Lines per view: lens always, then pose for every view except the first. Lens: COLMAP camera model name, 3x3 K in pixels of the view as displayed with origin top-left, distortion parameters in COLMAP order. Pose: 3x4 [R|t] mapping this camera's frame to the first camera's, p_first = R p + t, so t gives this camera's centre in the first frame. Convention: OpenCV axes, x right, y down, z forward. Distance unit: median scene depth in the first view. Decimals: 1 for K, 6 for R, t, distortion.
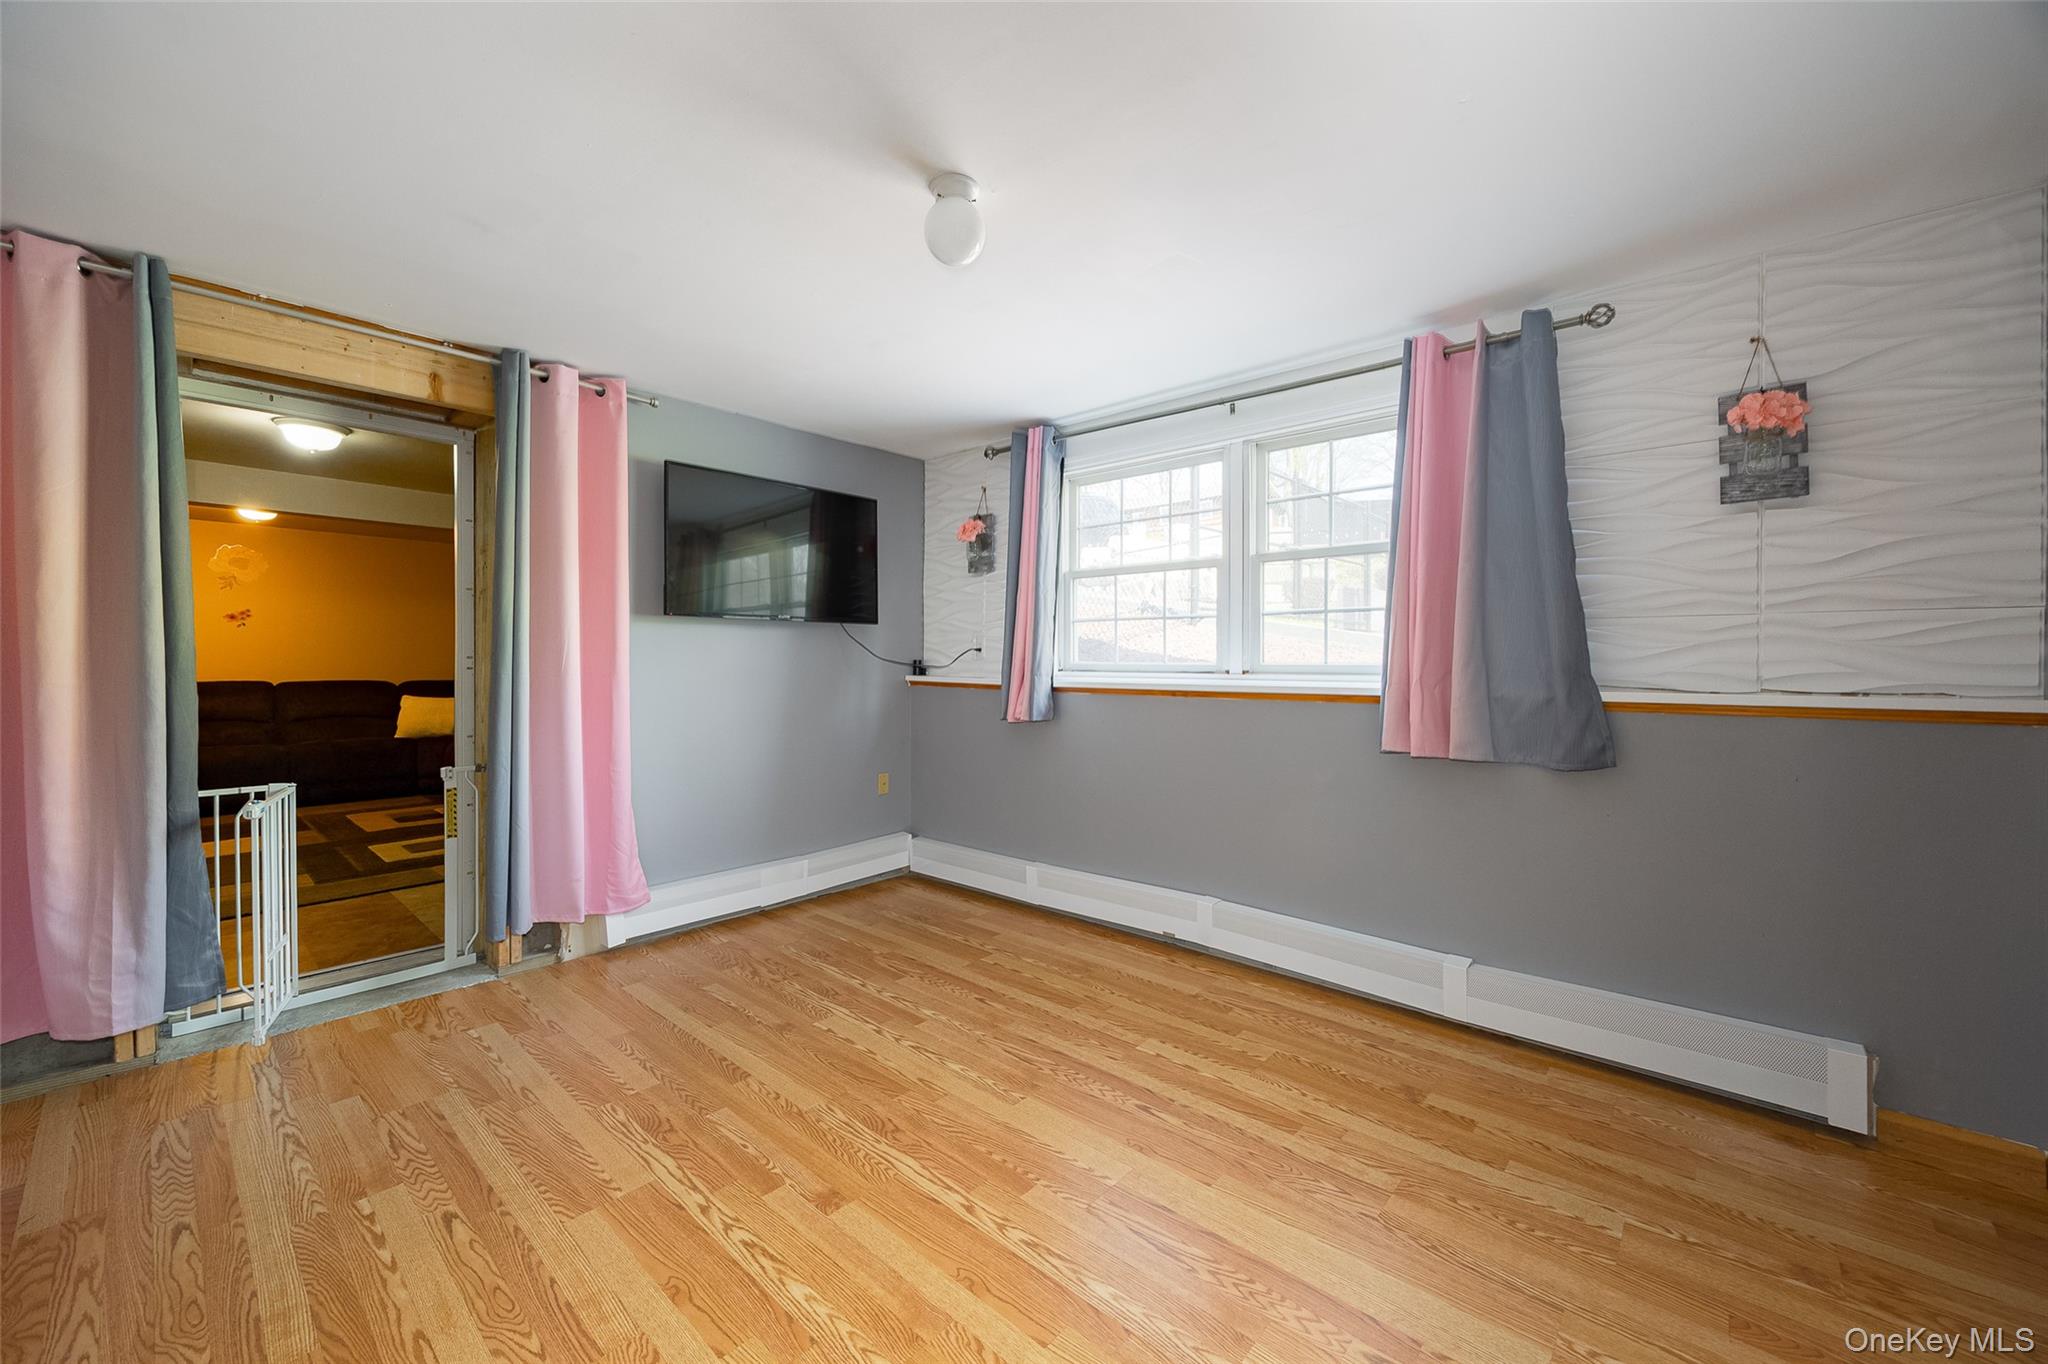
lens RADIAL K [[802.4, 0, 1023.9], [0, 802.4, 680.3], [0, 0, 1]] dist [-0.000329, 0.000051]
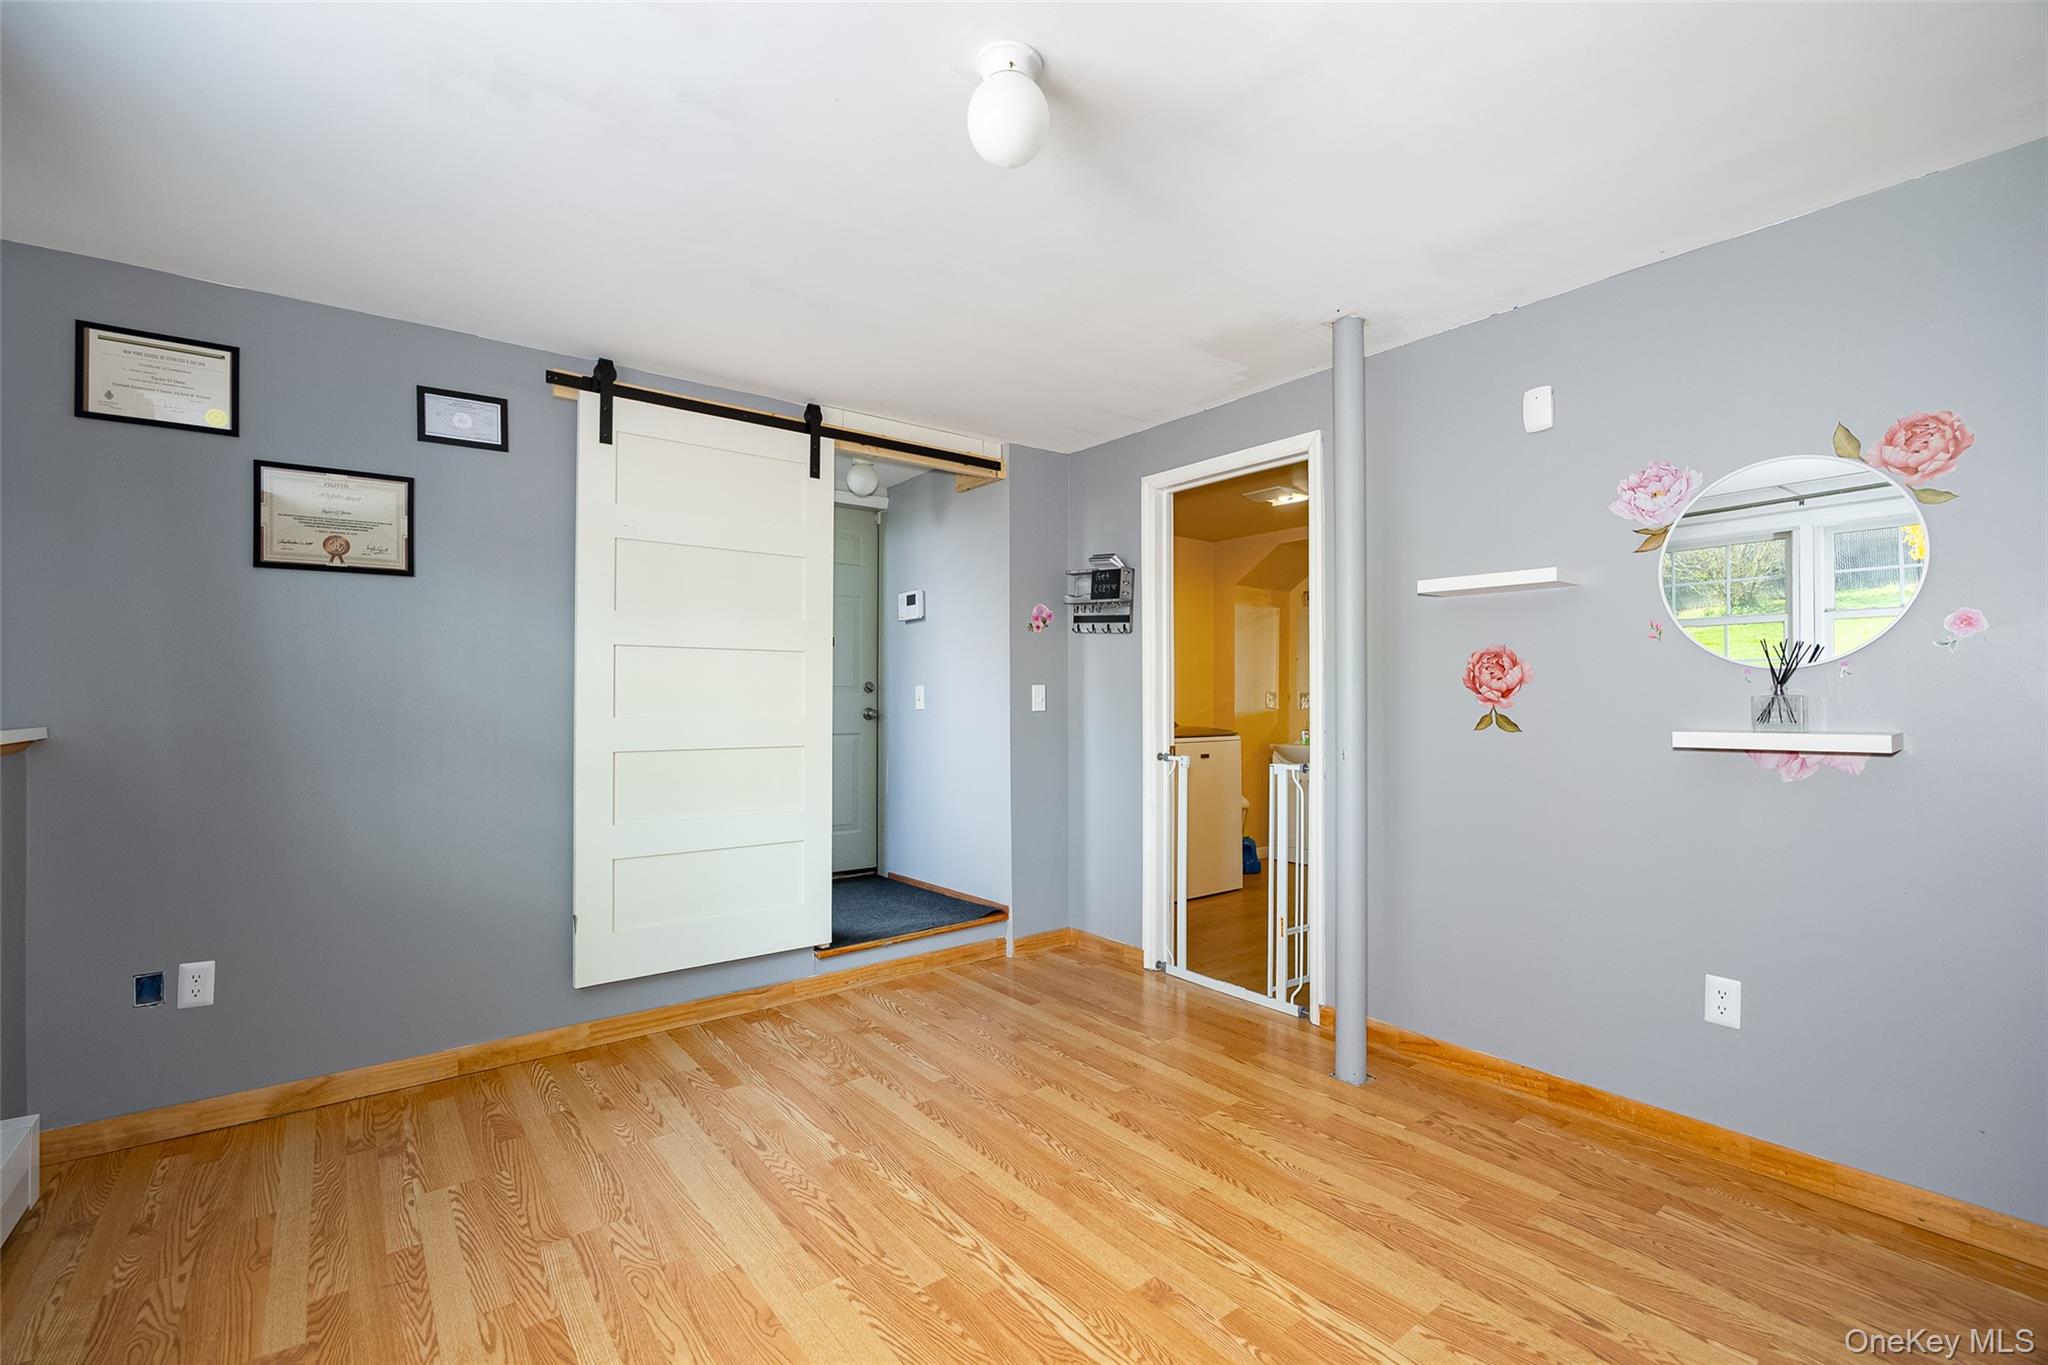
lens RADIAL K [[917.5, 0, 1022.7], [0, 917.5, 688.0], [0, 0, 1]] dist [0.000031, 0.000005]
pose [[-0.983756, 0.000053, 0.179511, -0.282834], [0.003414, 0.999825, 0.018413, -0.037745], [-0.179478, 0.018727, -0.983584, 2.053113]]
